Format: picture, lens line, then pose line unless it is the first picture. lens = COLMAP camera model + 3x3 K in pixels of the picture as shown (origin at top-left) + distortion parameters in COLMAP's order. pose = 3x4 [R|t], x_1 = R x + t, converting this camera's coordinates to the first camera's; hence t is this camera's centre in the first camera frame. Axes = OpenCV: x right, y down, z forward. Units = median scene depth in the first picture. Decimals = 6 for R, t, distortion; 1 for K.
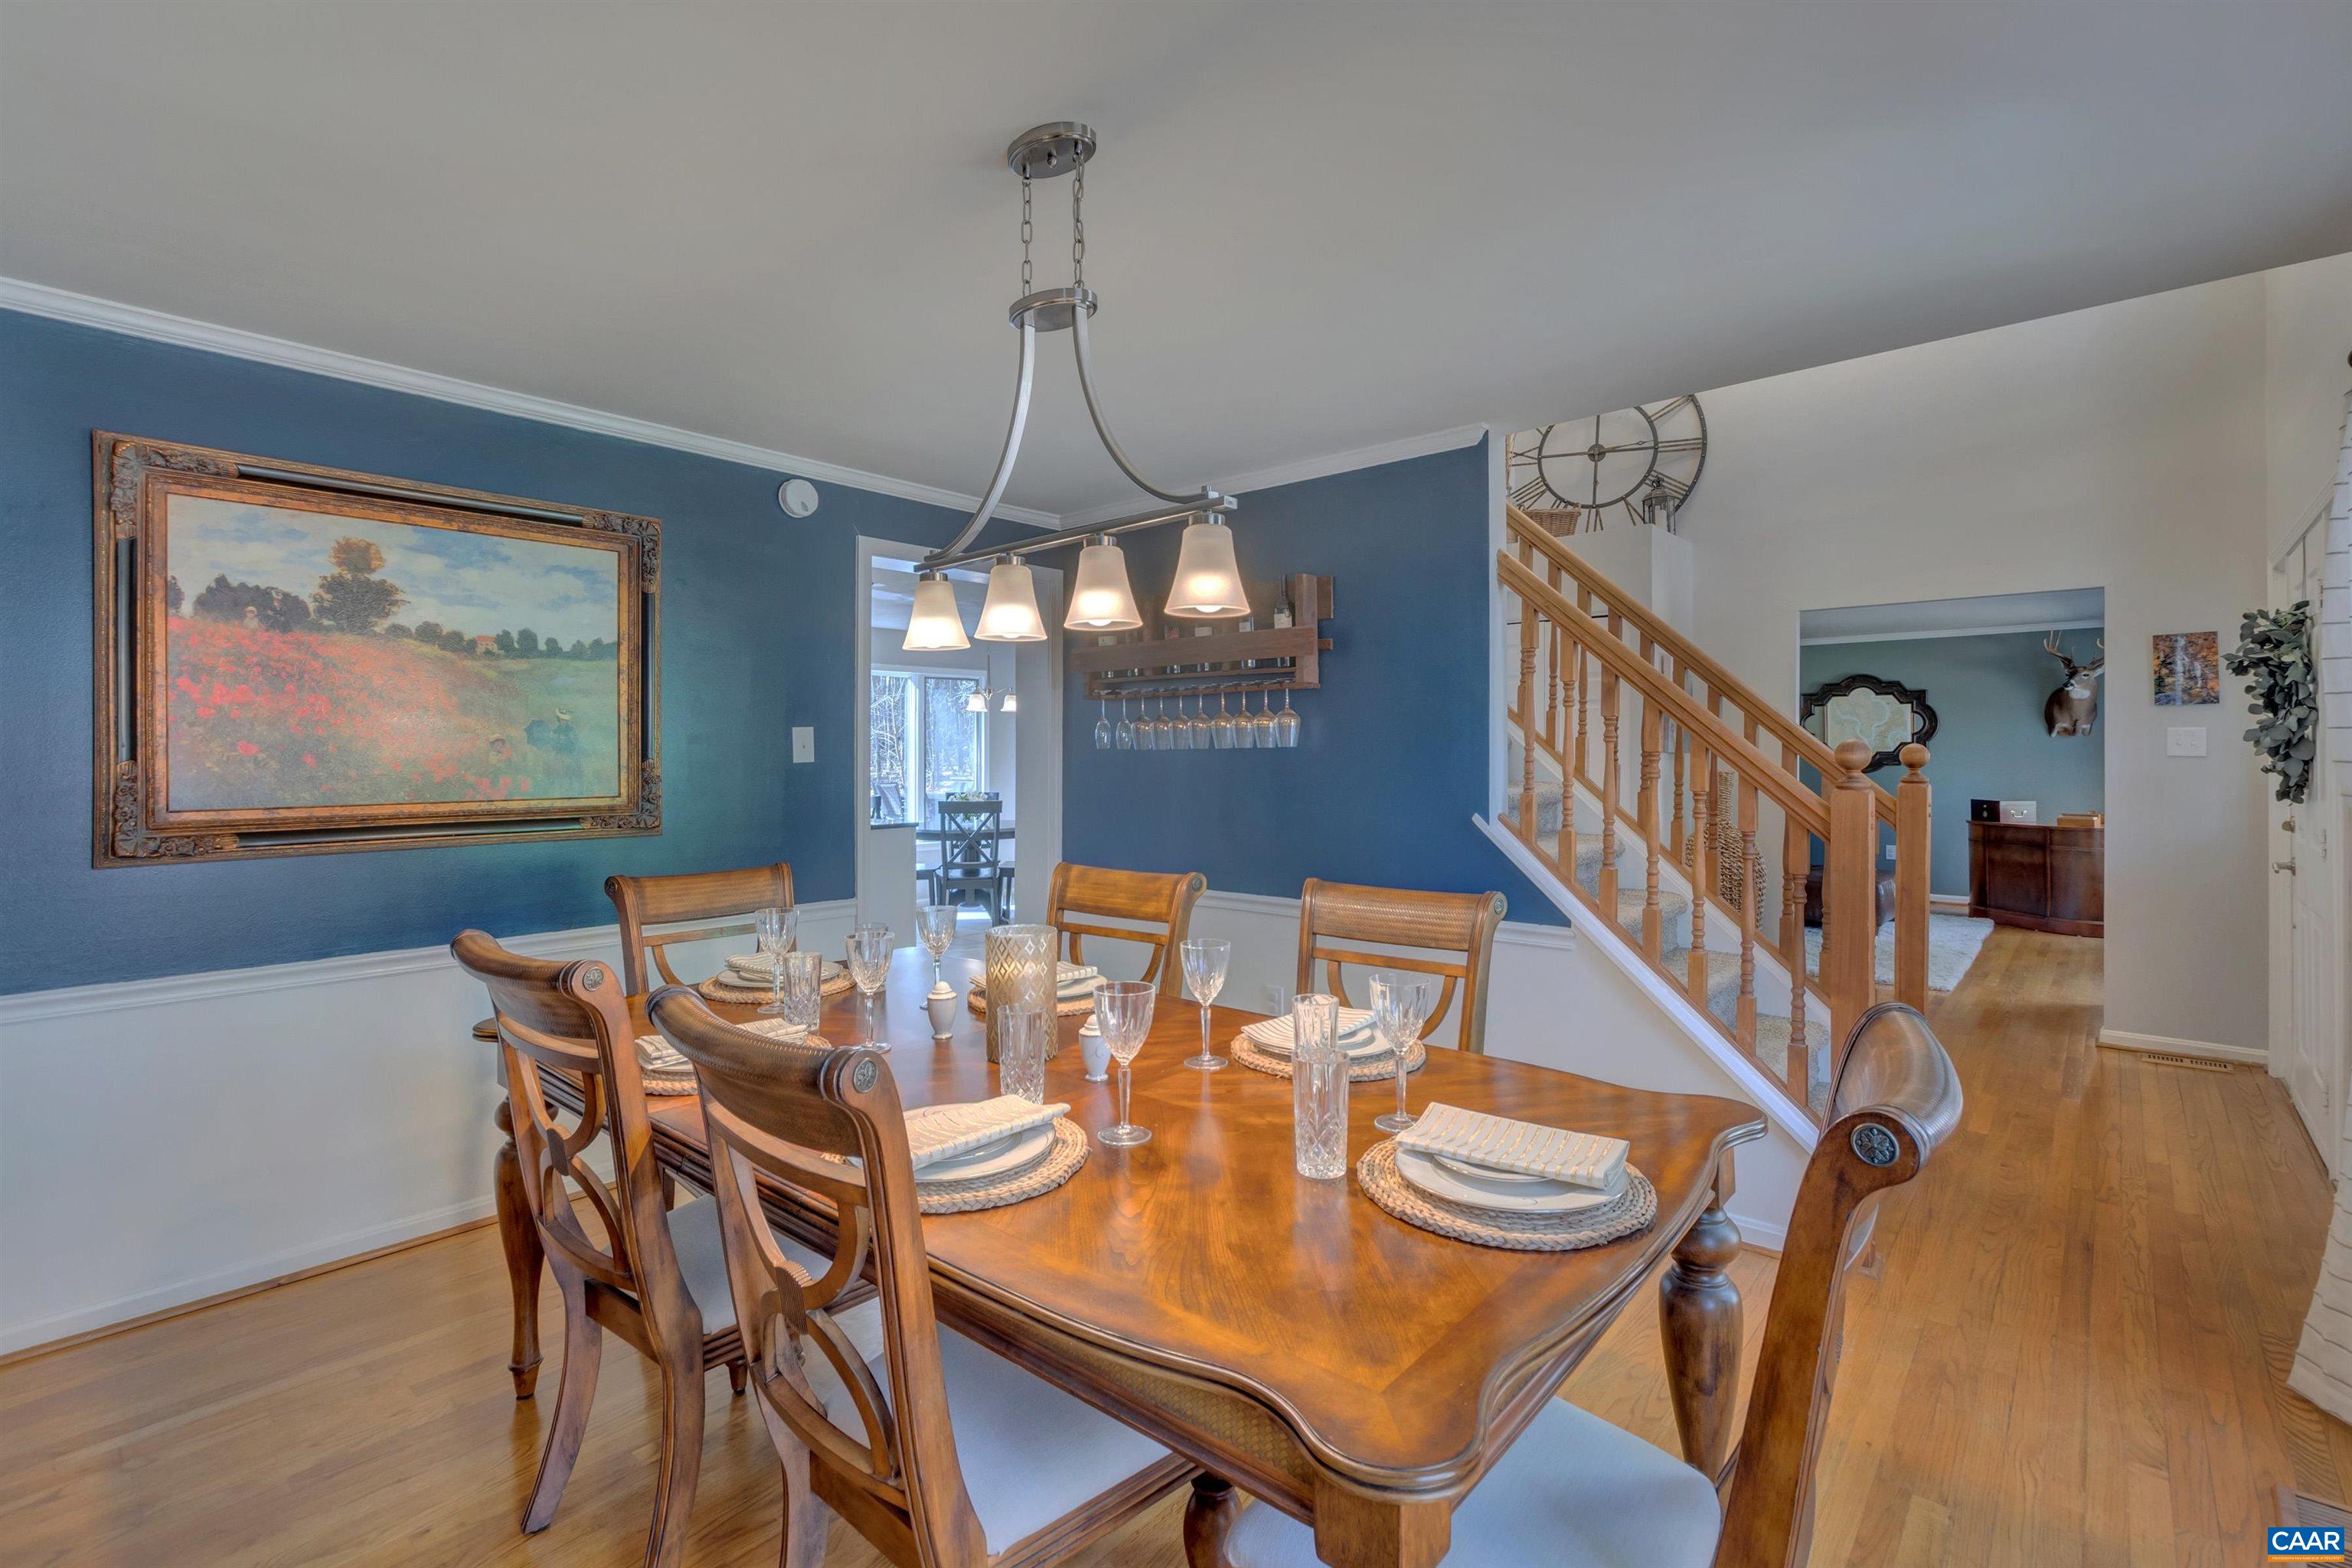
lens RADIAL K [[1066.6, 0, 1178.5], [0, 1066.6, 750.6], [0, 0, 1]] dist [-0.000606, -0.000454]
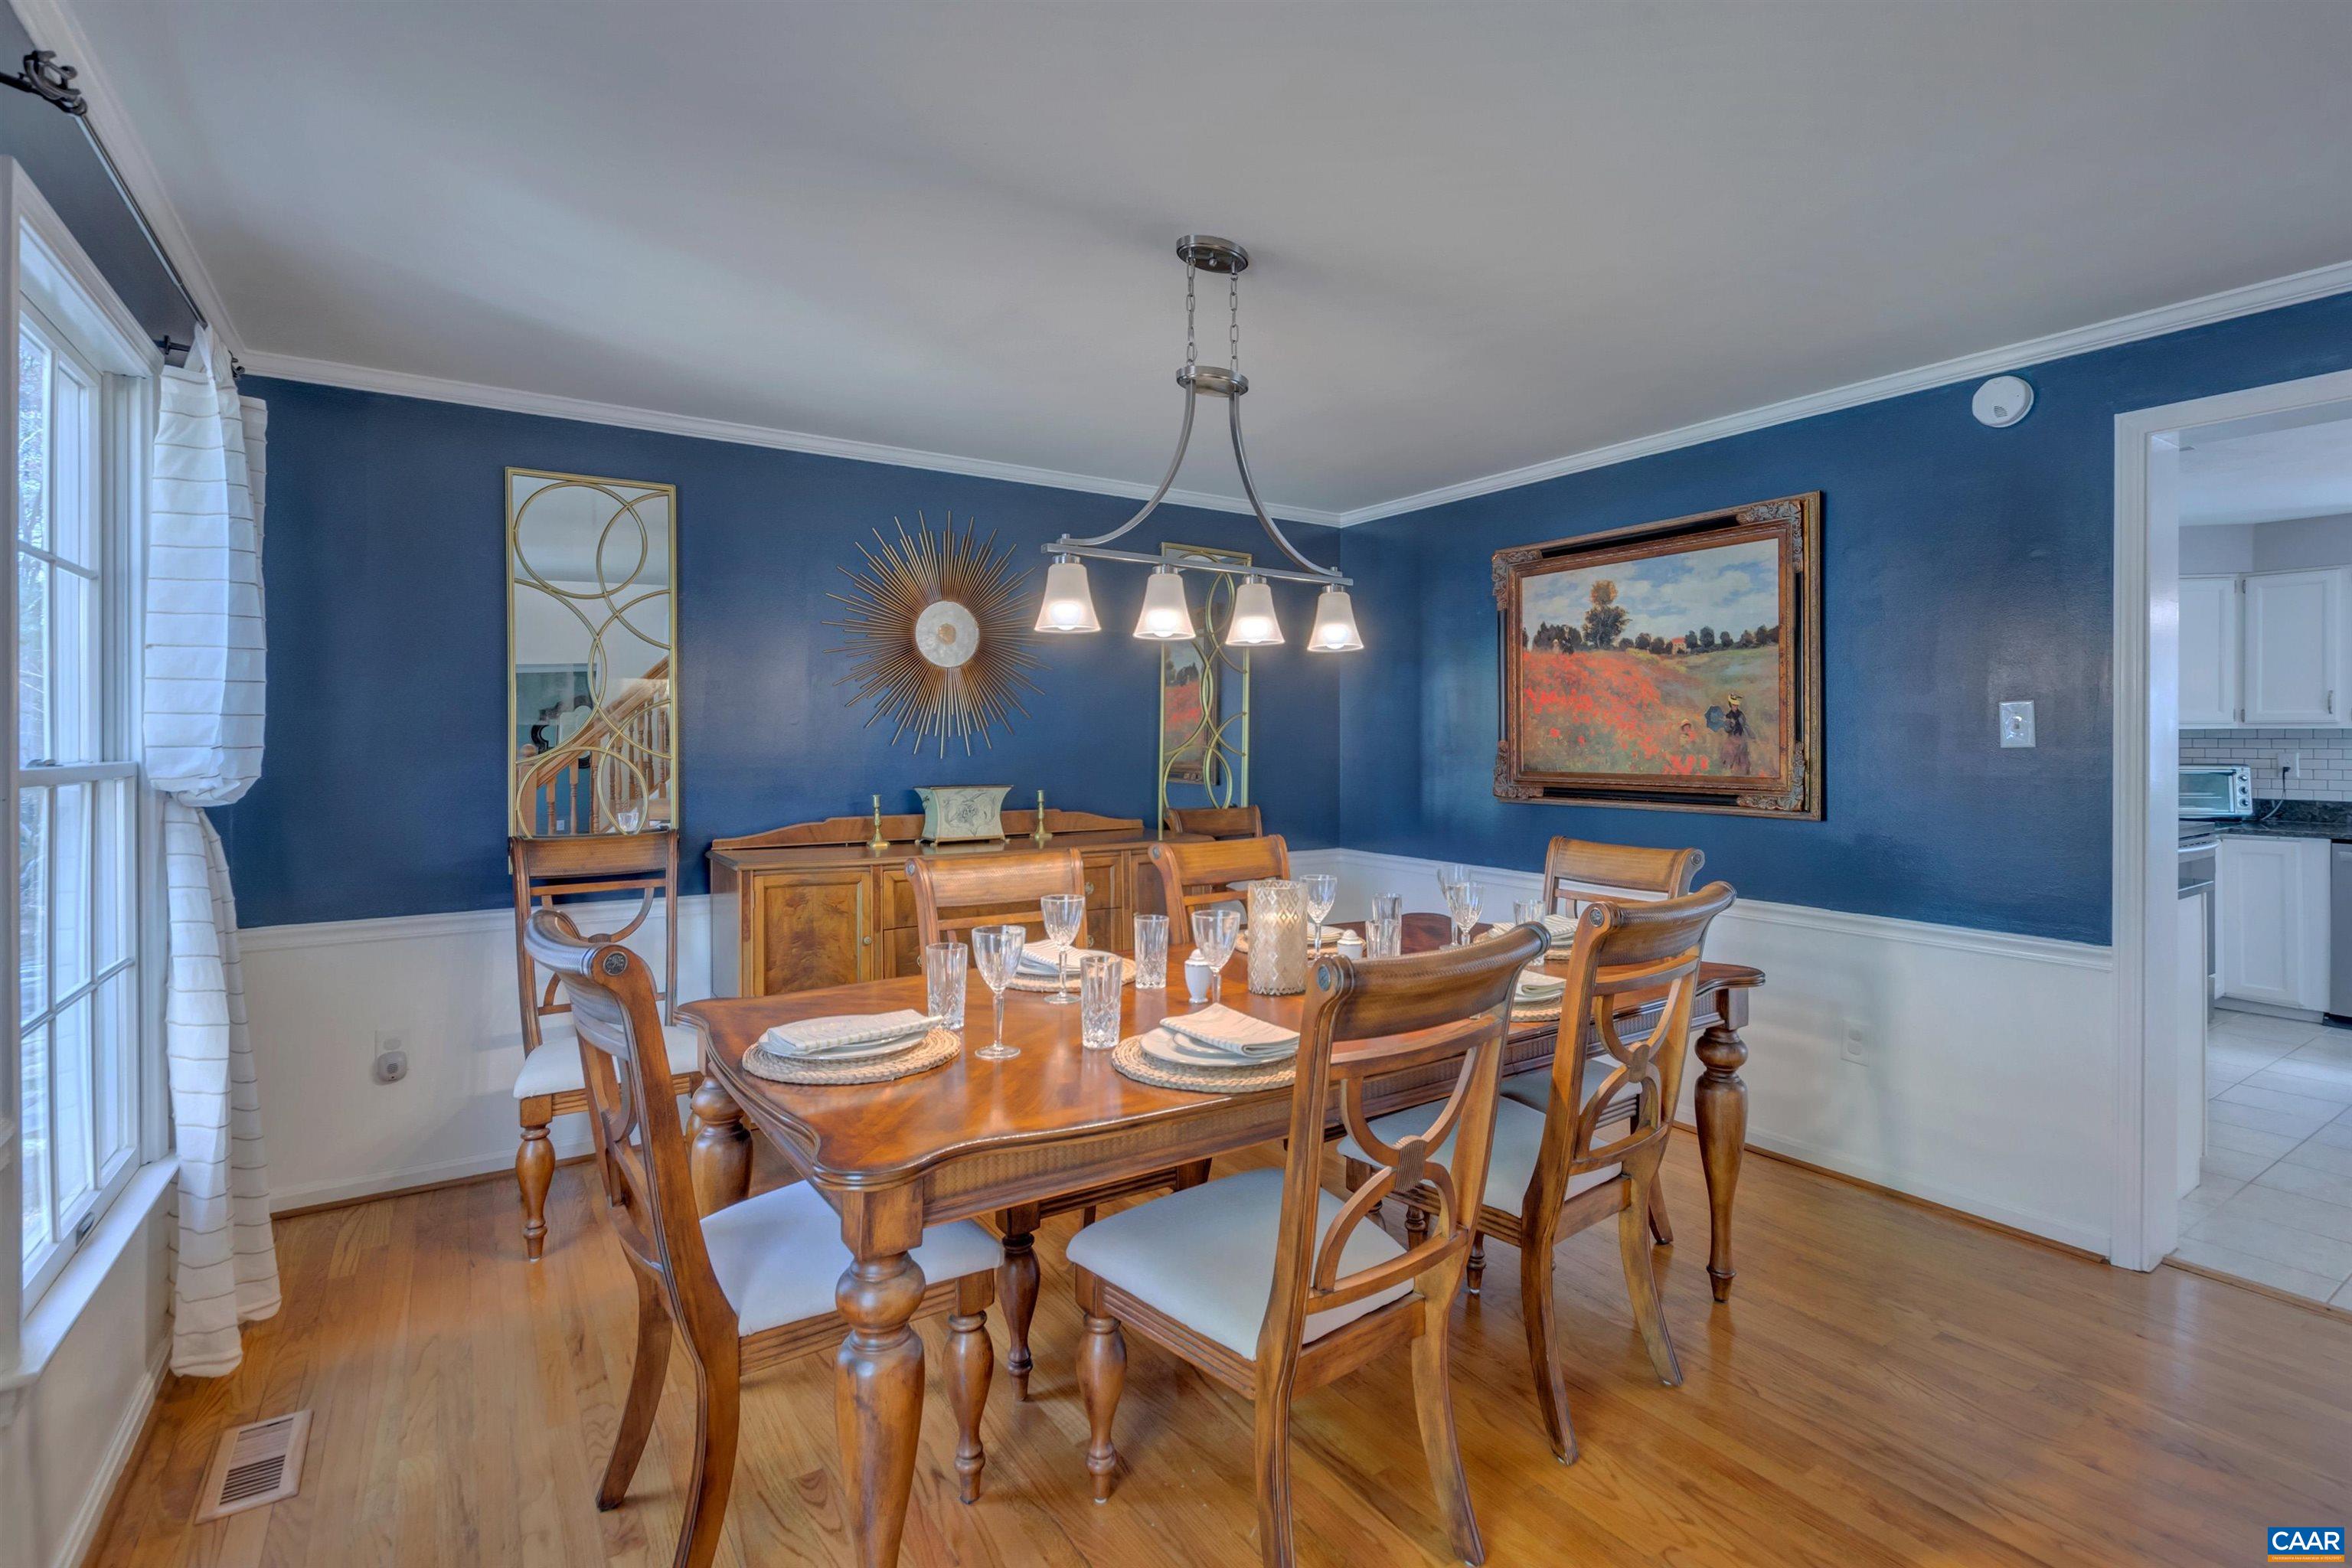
lens RADIAL K [[1066.6, 0, 1178.5], [0, 1066.6, 750.6], [0, 0, 1]] dist [-0.000606, -0.000454]
pose [[-0.257474, 0.014551, -0.966176, 0.652788], [0.004182, 0.999894, 0.013944, -0.000001], [0.966276, -0.000450, -0.257507, 0.762465]]
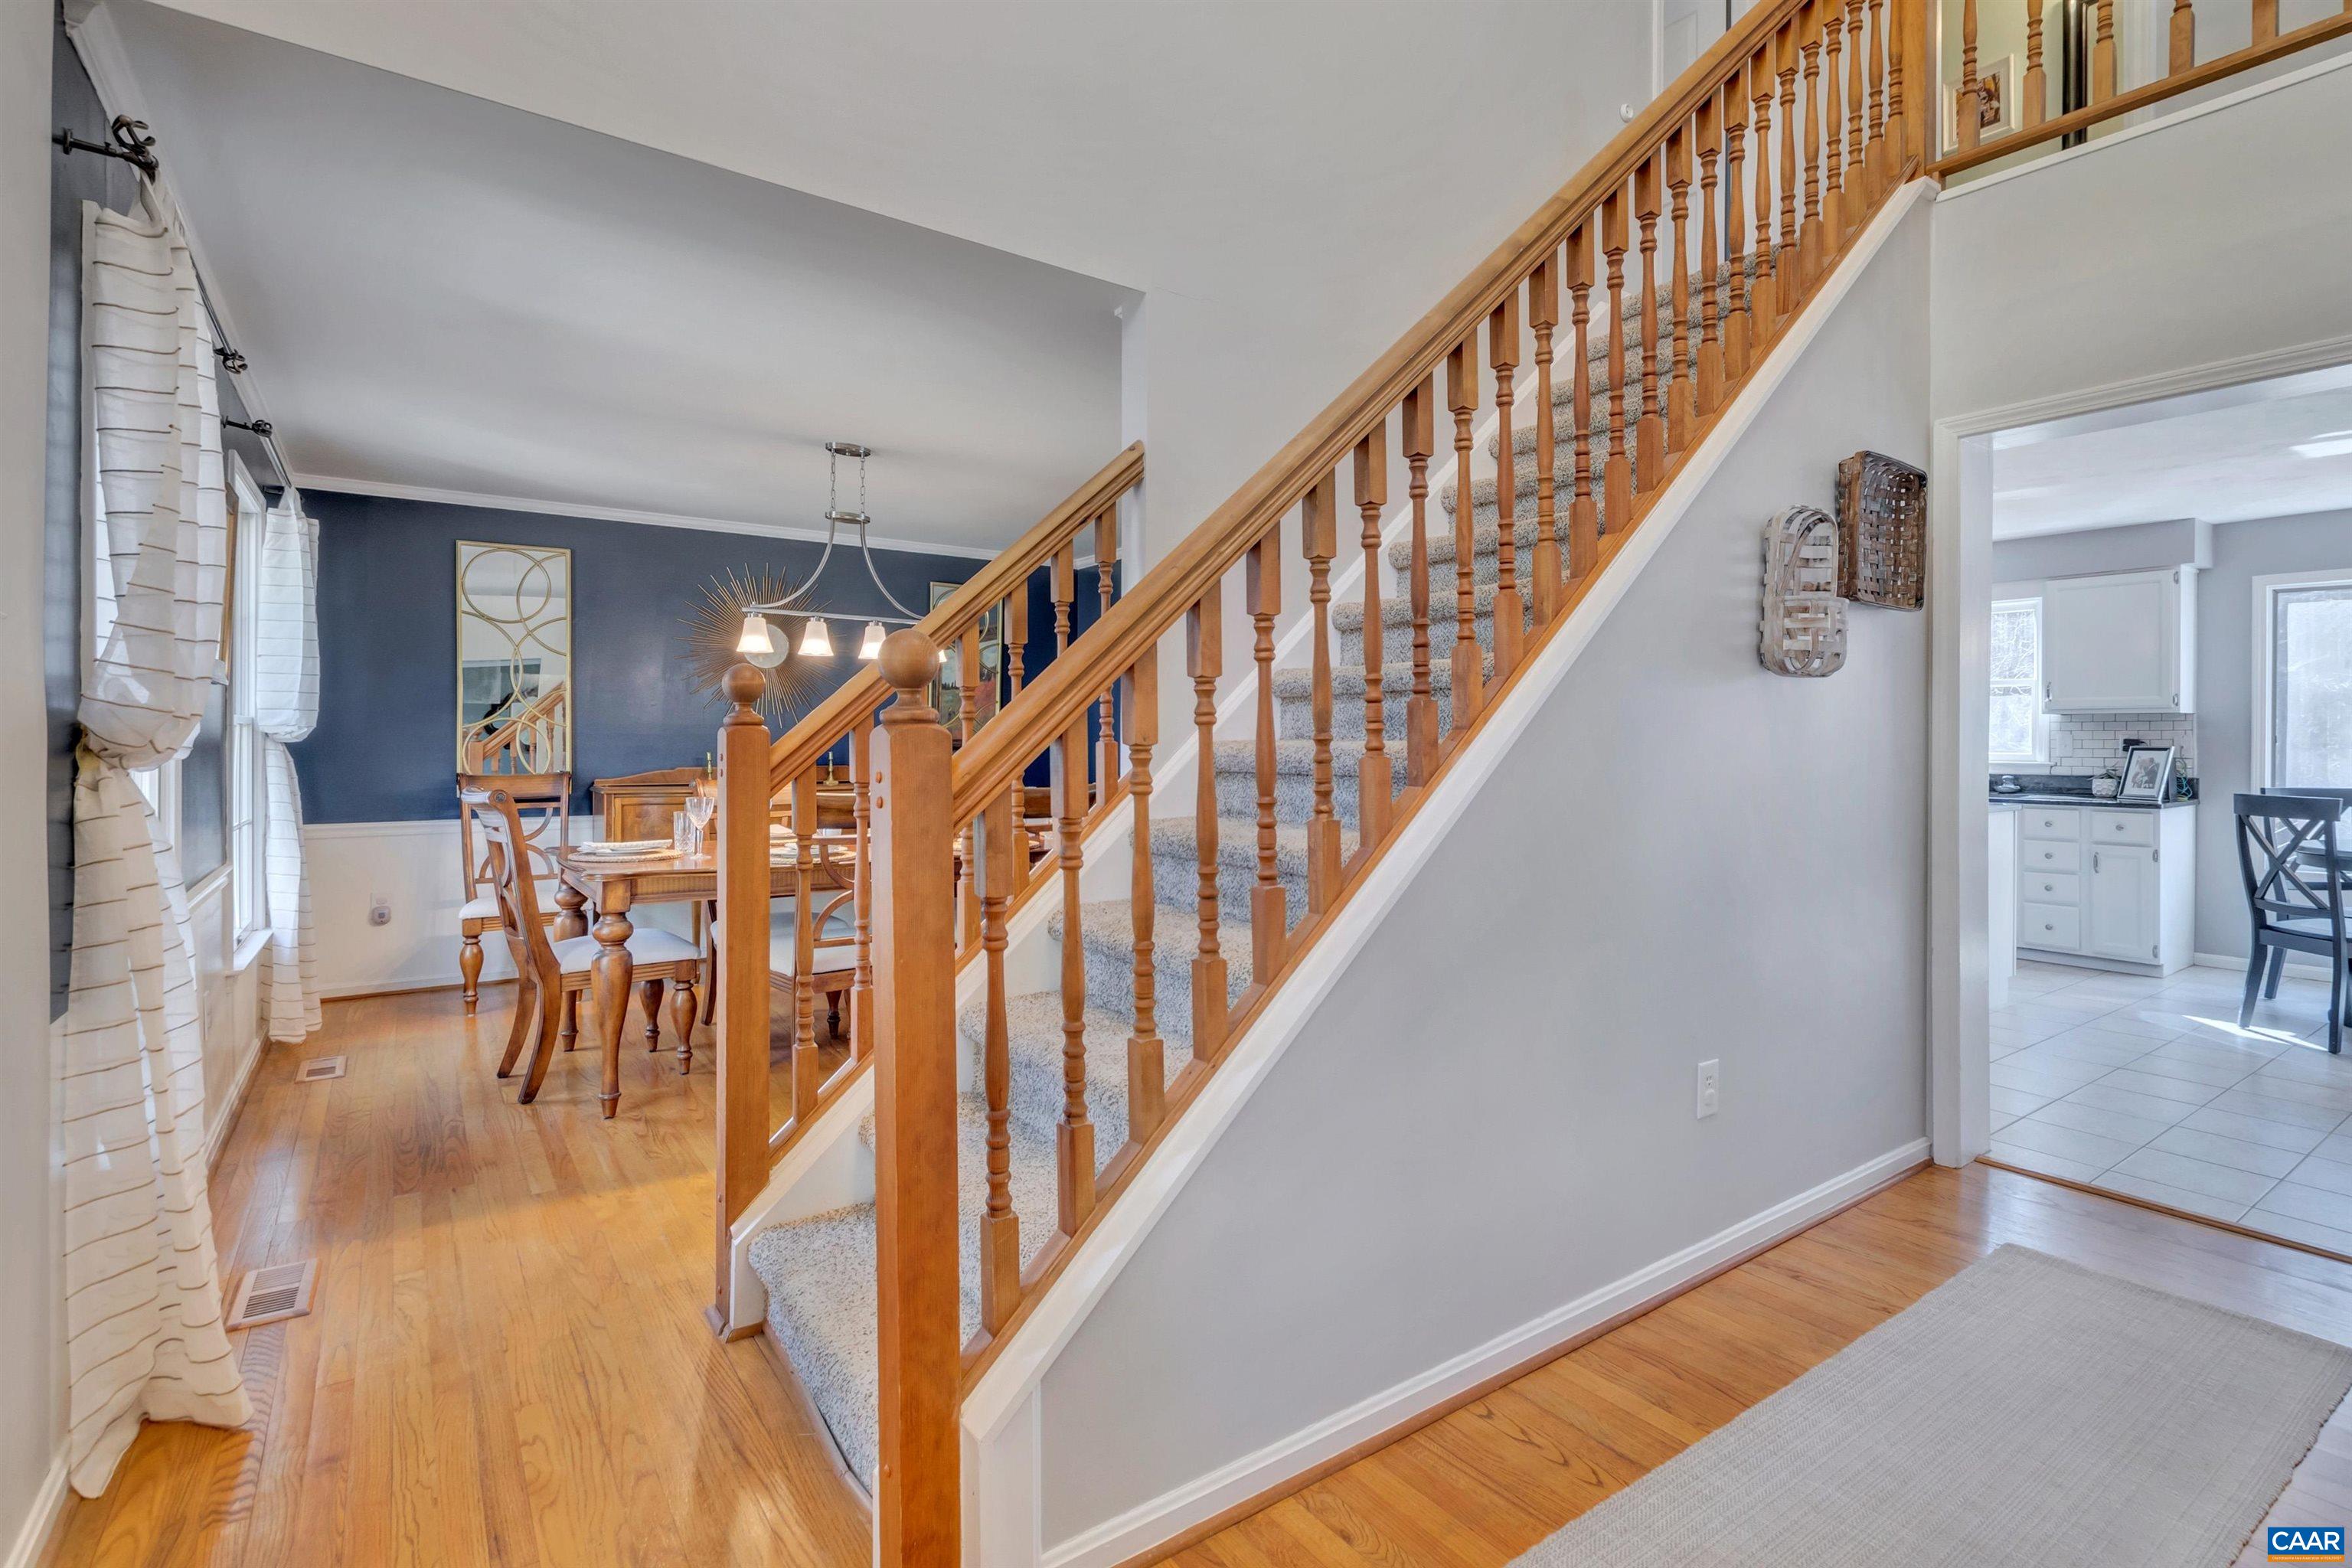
lens RADIAL K [[1113.5, 0, 1245.9], [0, 1113.5, 747.7], [0, 0, 1]] dist [-0.001027, -0.000031]
pose [[-0.207915, 0.009422, -0.978102, 1.128088], [-0.000450, 0.999953, 0.009728, 0.030699], [0.978147, 0.002463, -0.207900, 1.283772]]
